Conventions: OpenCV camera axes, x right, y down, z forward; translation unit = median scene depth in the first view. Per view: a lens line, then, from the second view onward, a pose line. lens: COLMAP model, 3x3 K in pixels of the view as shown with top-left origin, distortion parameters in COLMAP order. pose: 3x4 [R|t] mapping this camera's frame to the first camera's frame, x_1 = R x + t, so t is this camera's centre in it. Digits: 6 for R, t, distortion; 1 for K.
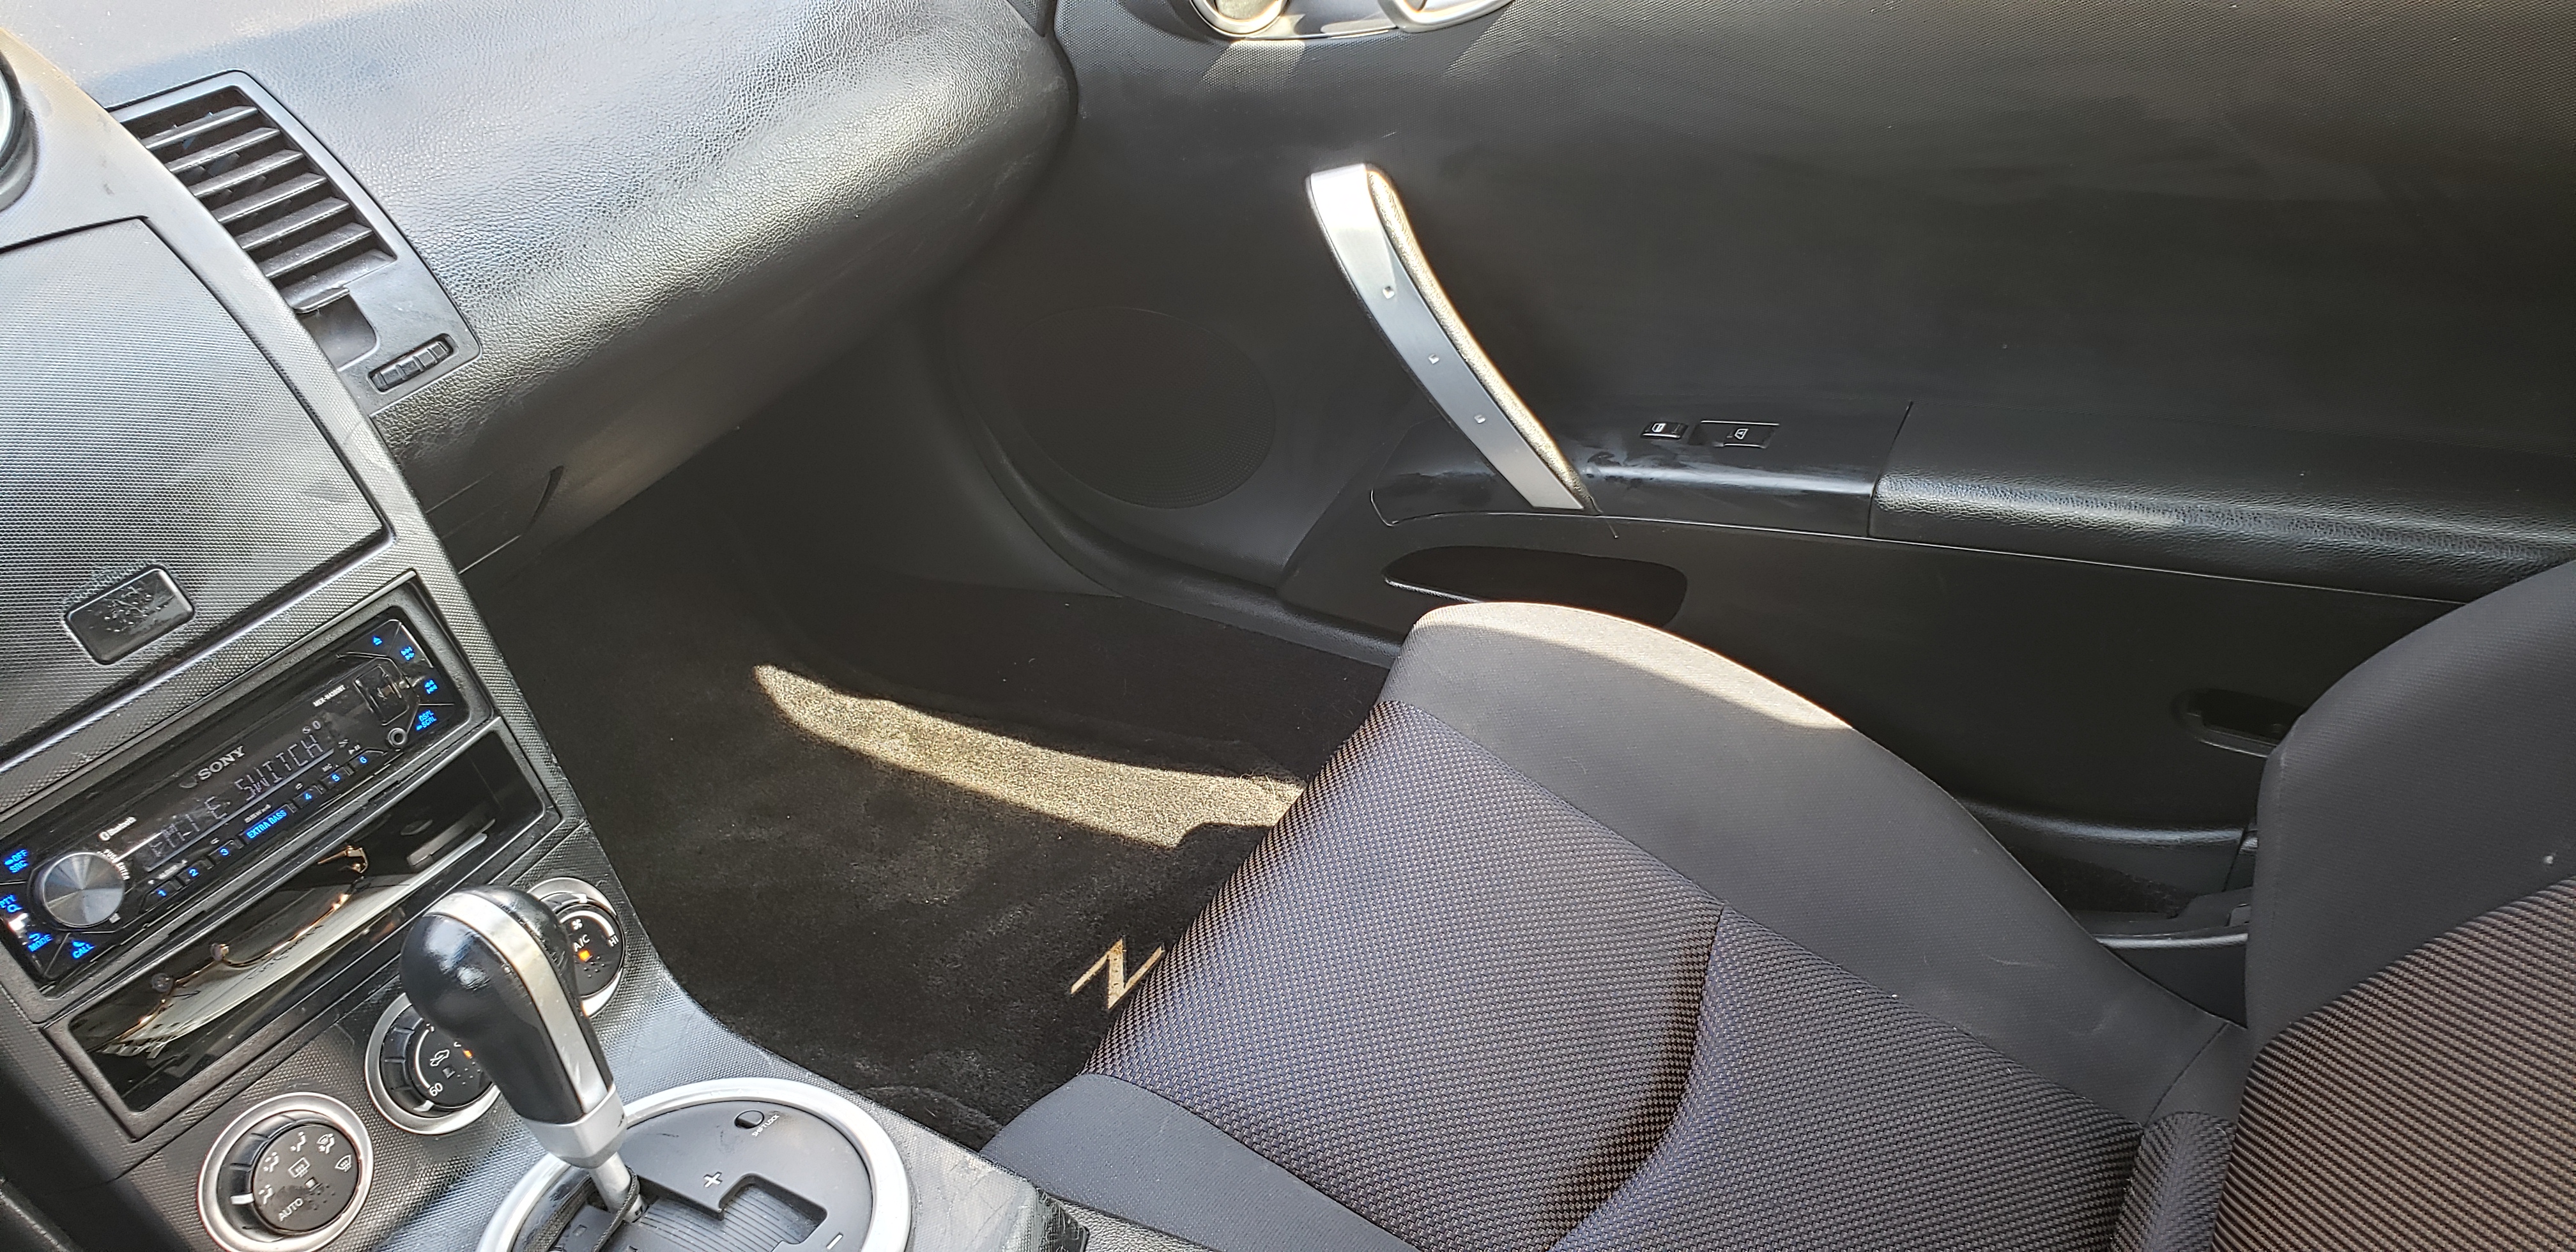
lens RADIAL K [[1928.2, 0, 1288.0], [0, 1928.2, 626.0], [0, 0, 1]] dist [0.025215, 0.000537]
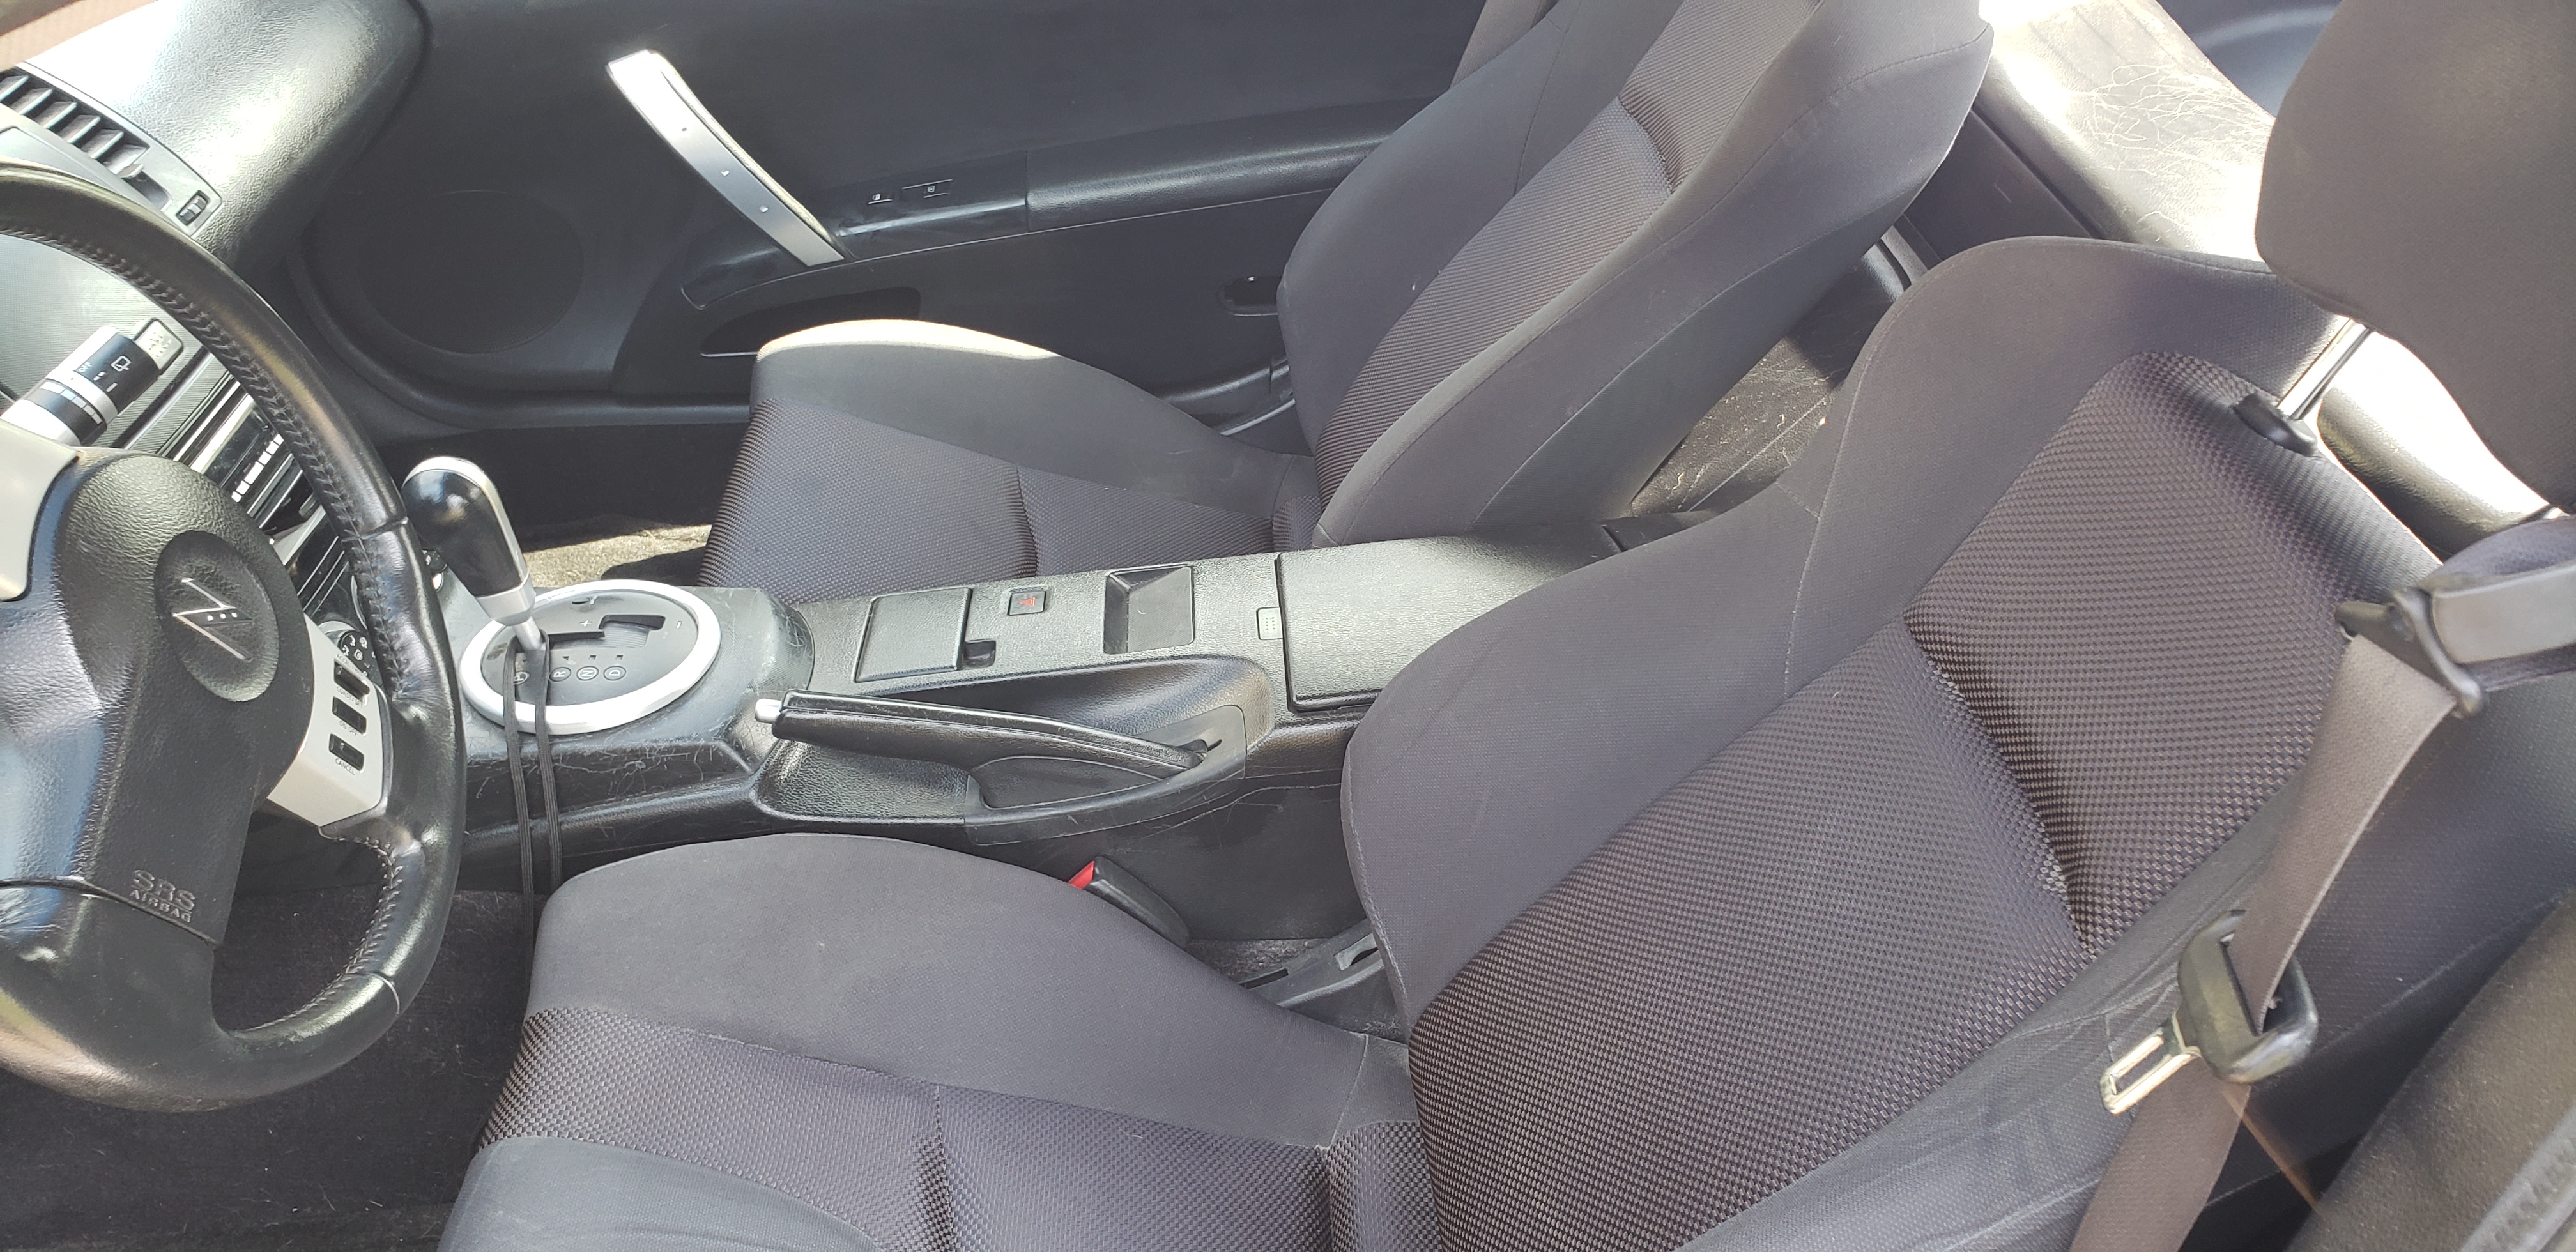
lens RADIAL K [[2088.0, 0, 1288.0], [0, 2088.0, 626.0], [0, 0, 1]] dist [-0.063187, 0.001942]
pose [[0.831533, -0.250917, 0.495575, -0.442758], [0.263936, 0.963491, 0.044968, 0.238519], [-0.488765, 0.093407, 0.867401, -0.553697]]
